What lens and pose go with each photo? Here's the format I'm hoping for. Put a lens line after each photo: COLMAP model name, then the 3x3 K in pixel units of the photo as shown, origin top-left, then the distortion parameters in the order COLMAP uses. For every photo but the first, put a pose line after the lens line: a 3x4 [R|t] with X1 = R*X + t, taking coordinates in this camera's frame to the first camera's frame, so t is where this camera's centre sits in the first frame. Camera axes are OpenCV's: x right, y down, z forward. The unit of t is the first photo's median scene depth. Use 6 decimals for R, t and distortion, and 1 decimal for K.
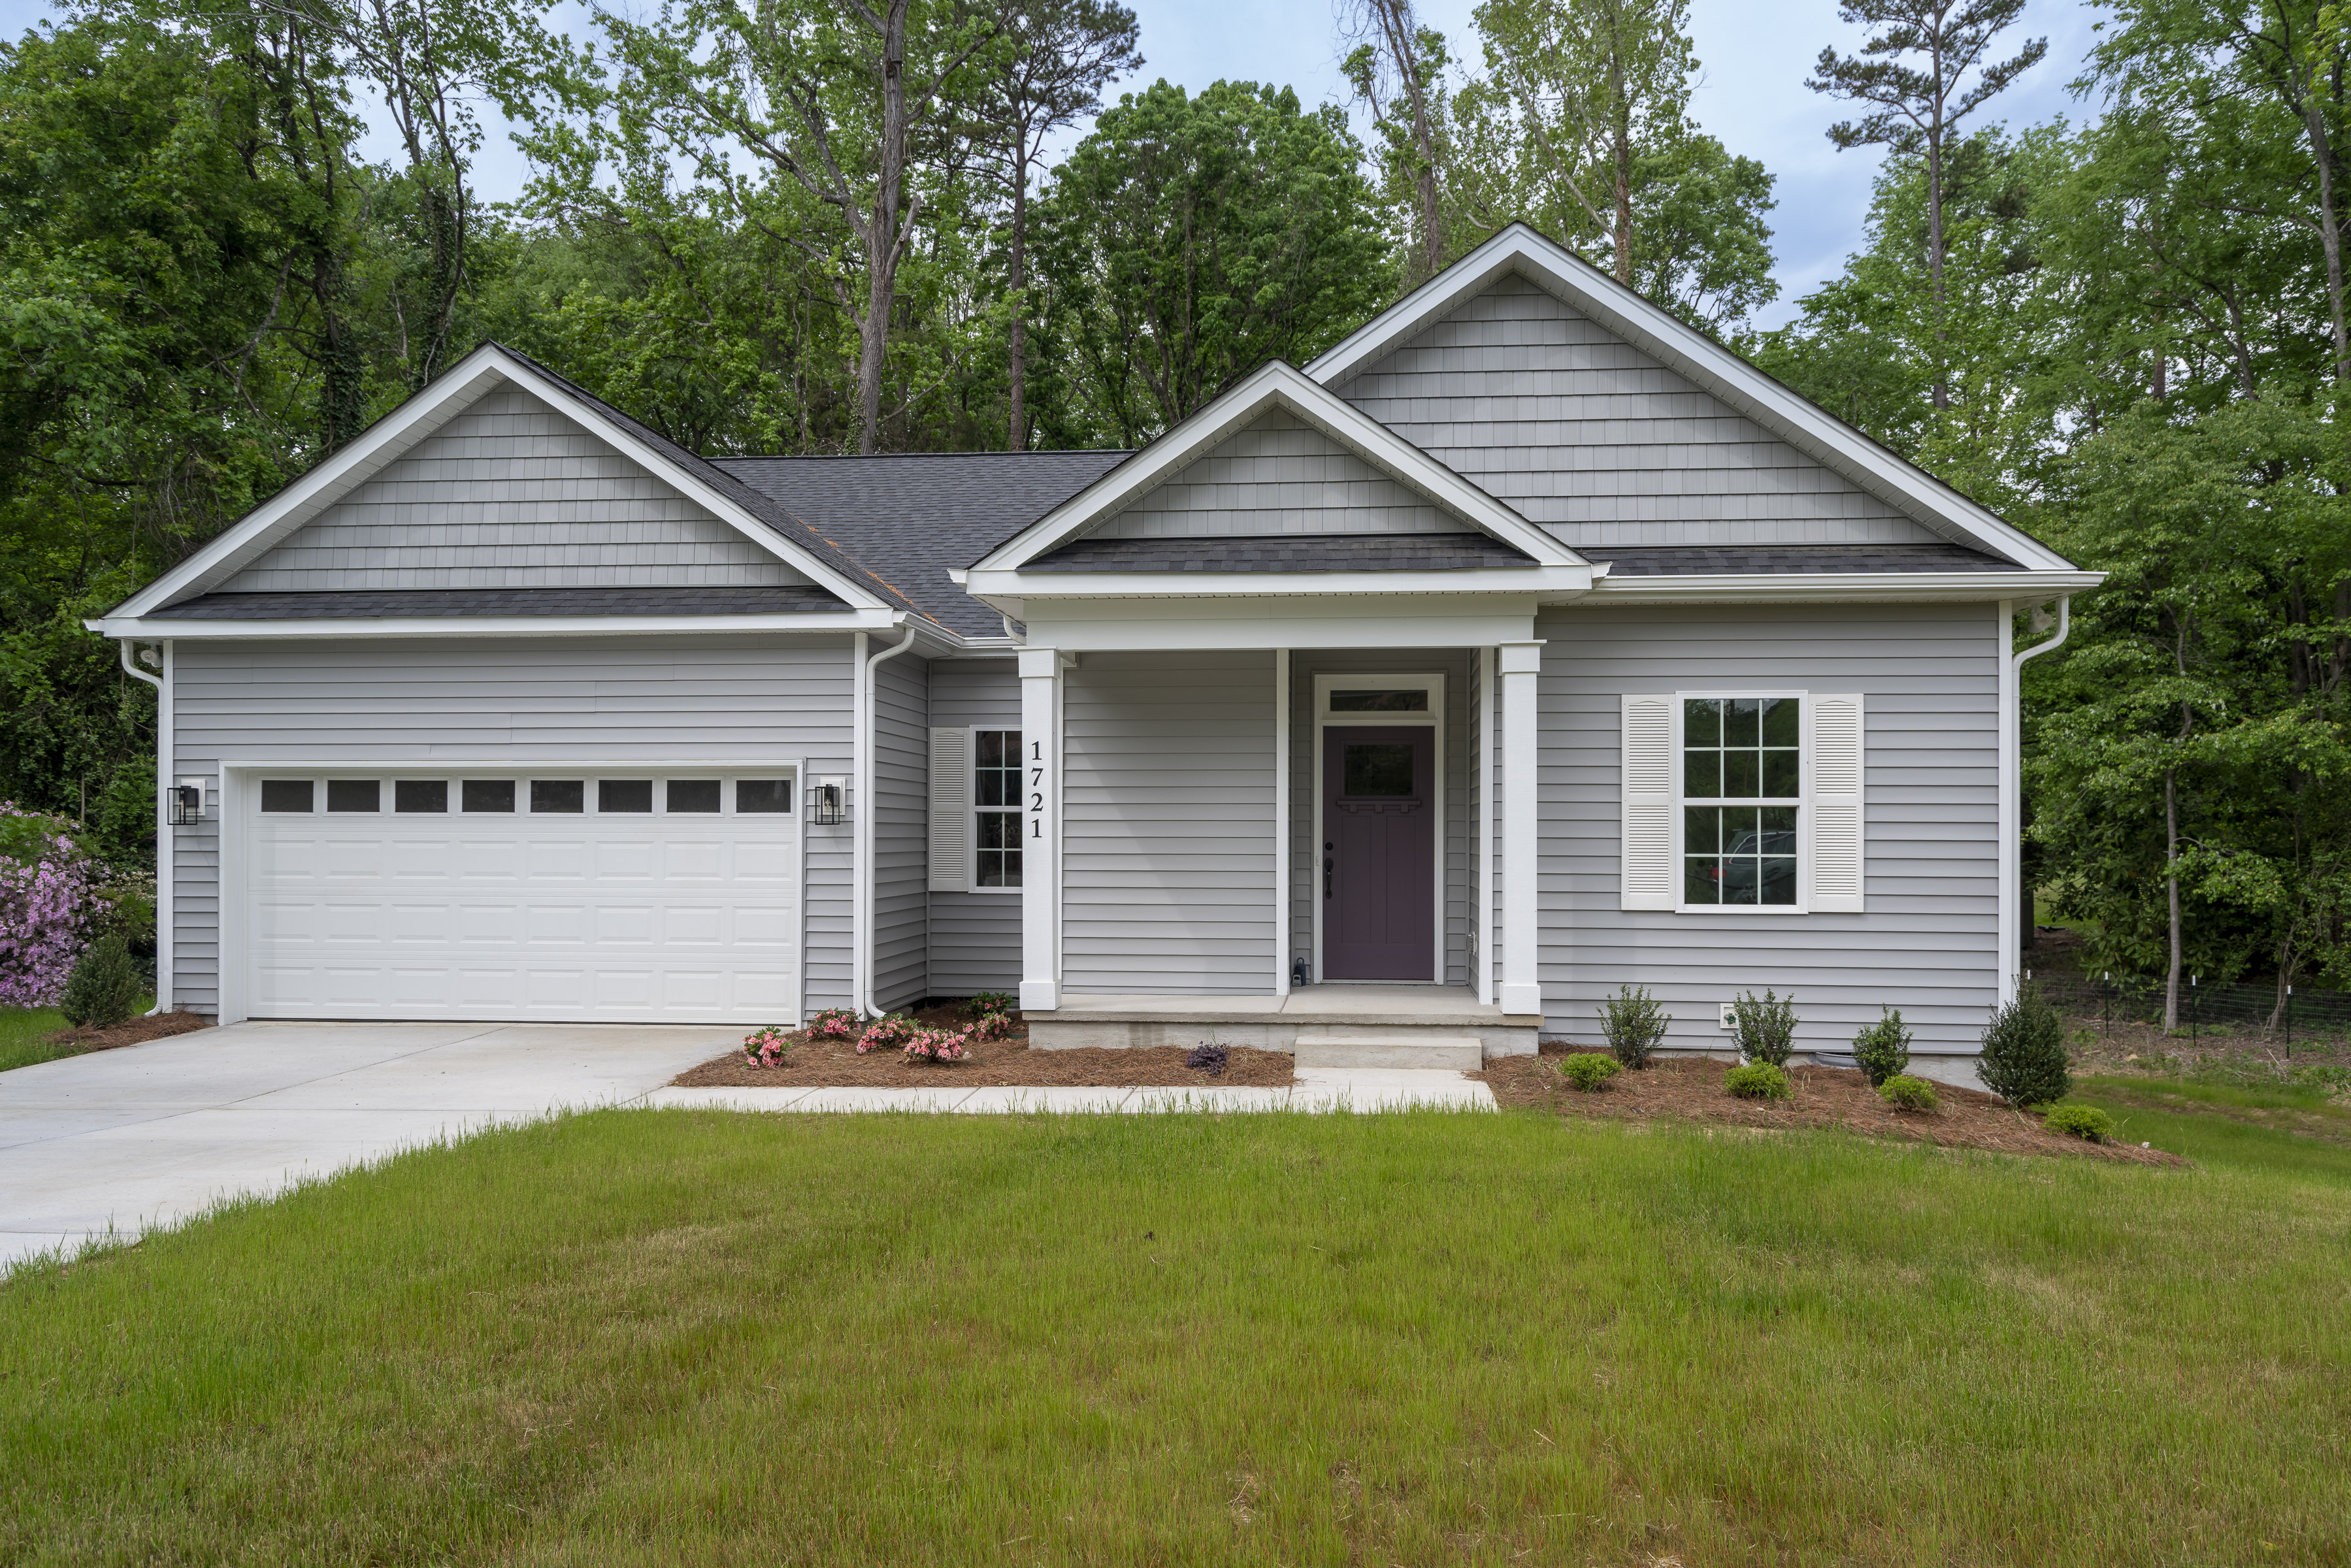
lens RADIAL K [[1760.0, 0, 1176.4], [0, 1760.0, 830.9], [0, 0, 1]] dist [0.013817, -0.002091]
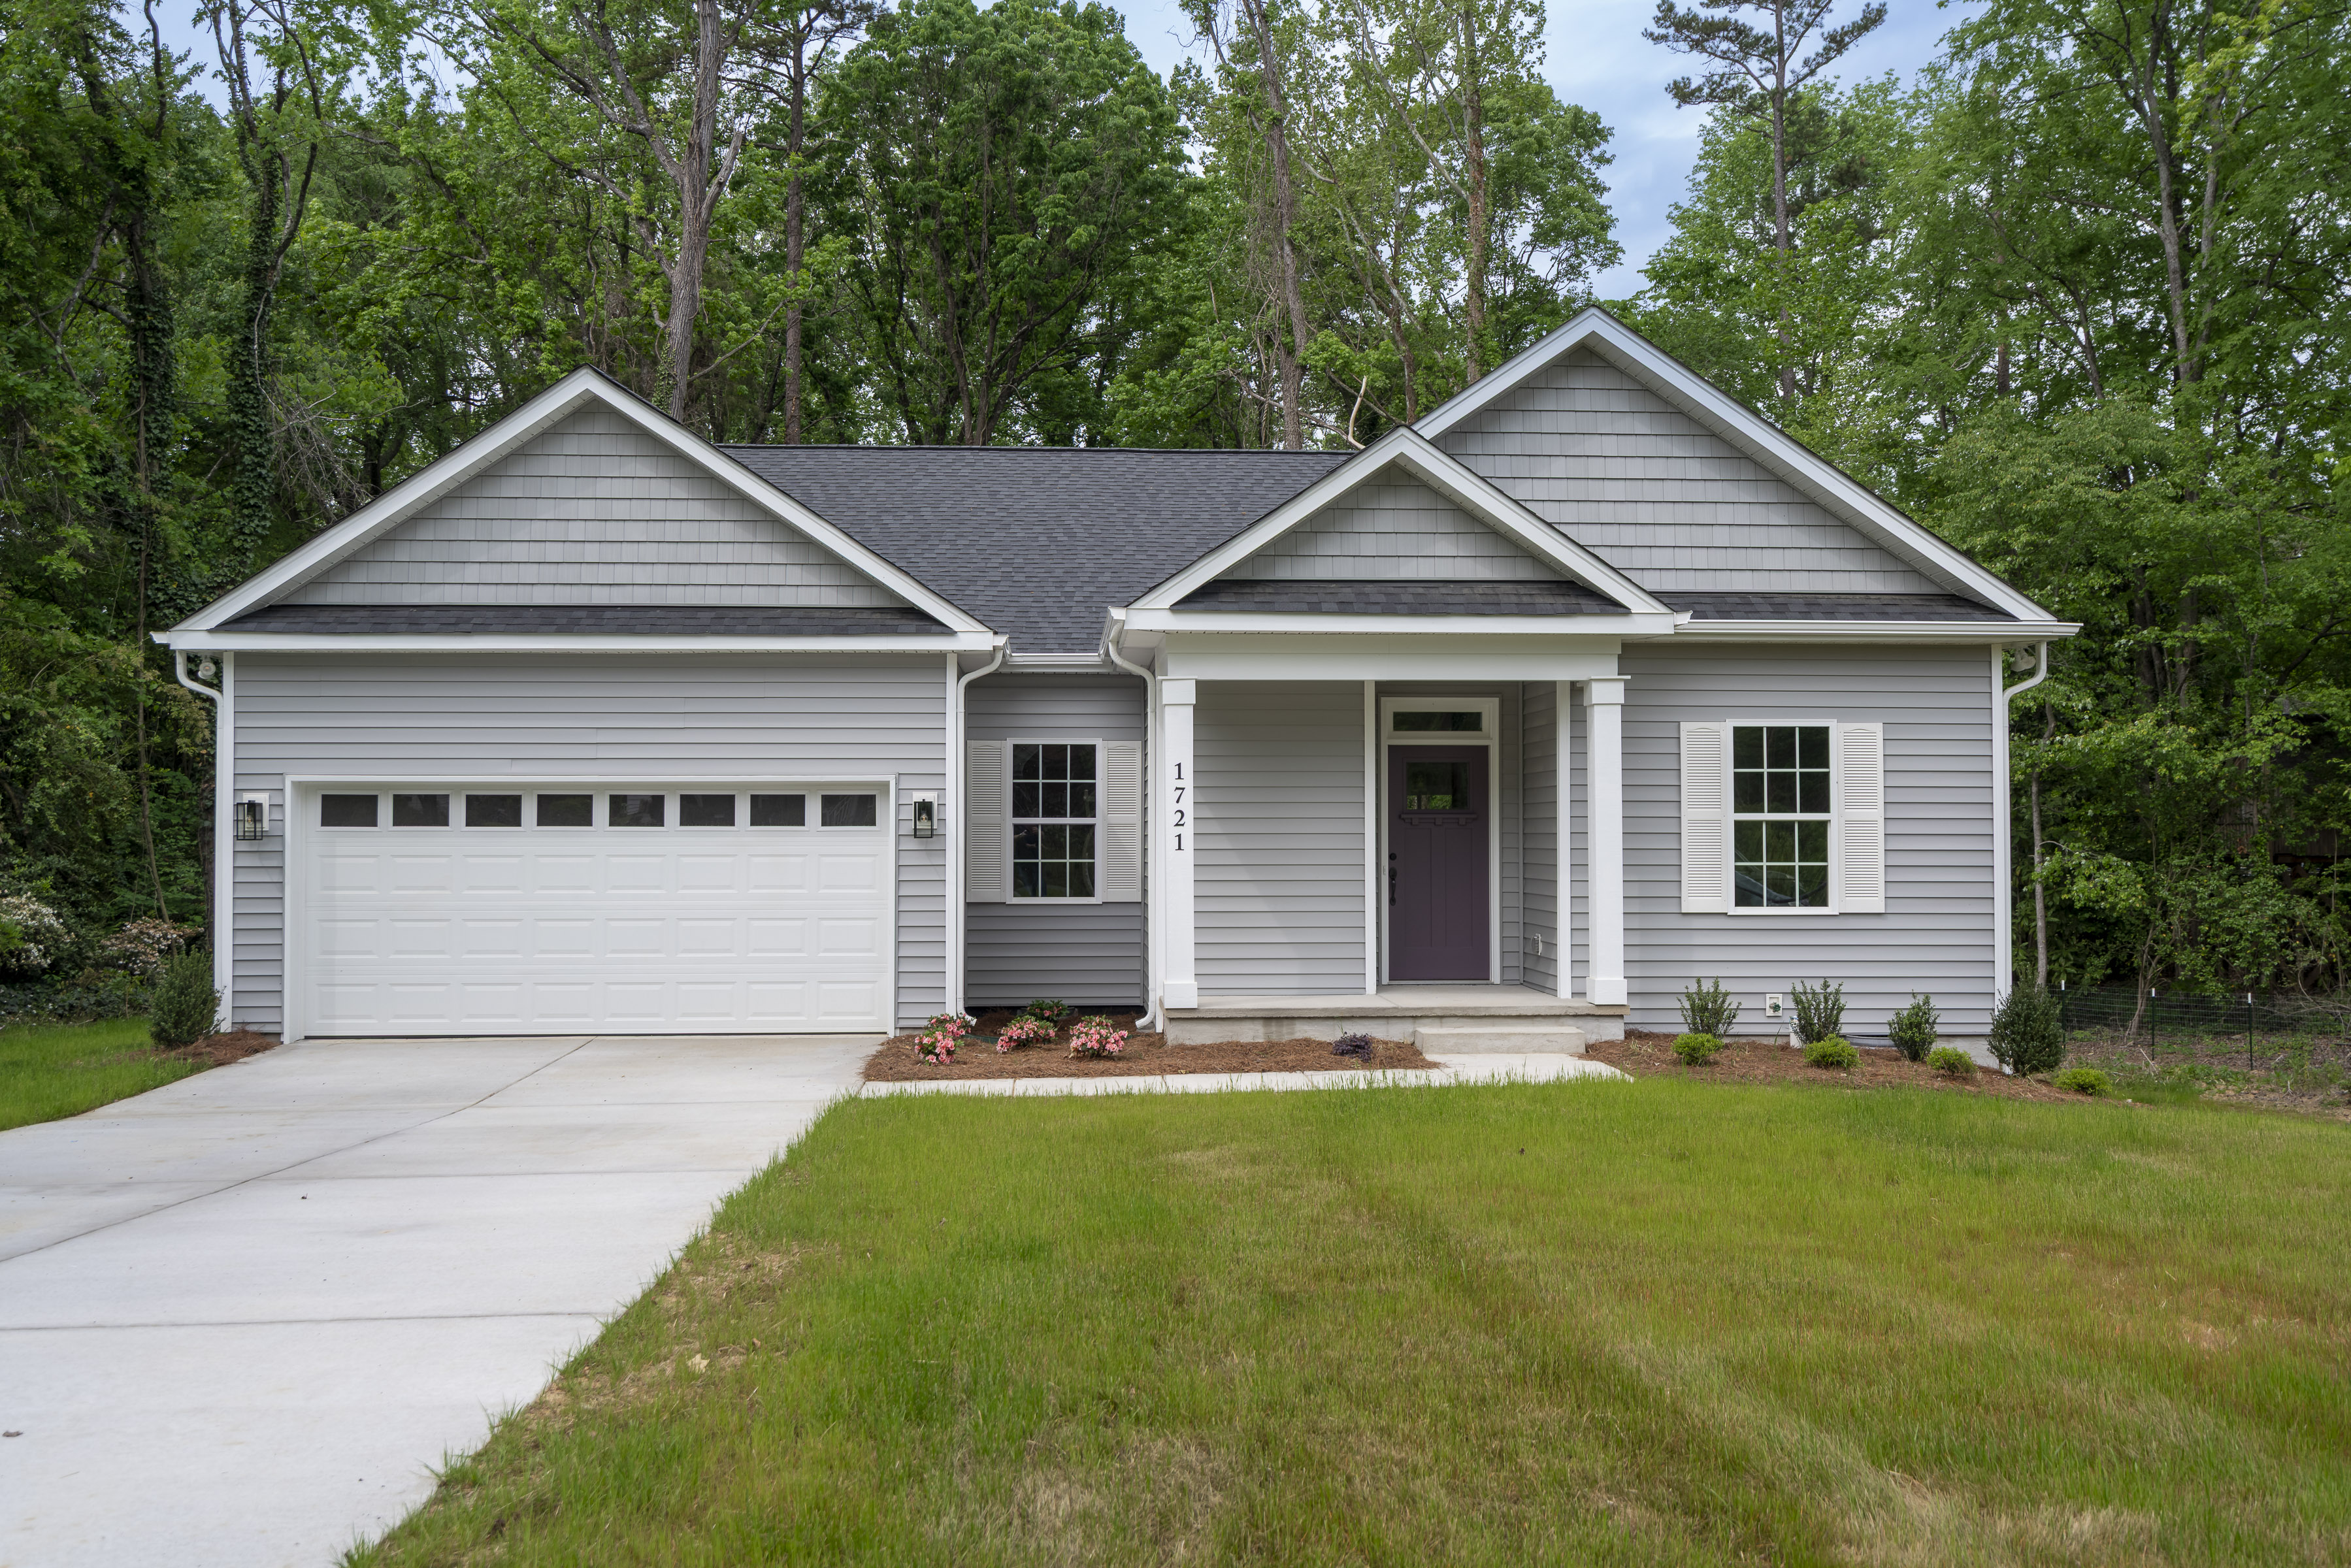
lens RADIAL K [[2133.3, 0, 1174.9], [0, 2133.3, 784.3], [0, 0, 1]] dist [0.007352, -0.001219]
pose [[0.988053, 0.000718, 0.154114, -0.240143], [0.002798, 0.999741, -0.022596, -0.006260], [-0.154090, 0.022757, 0.987795, -0.260574]]
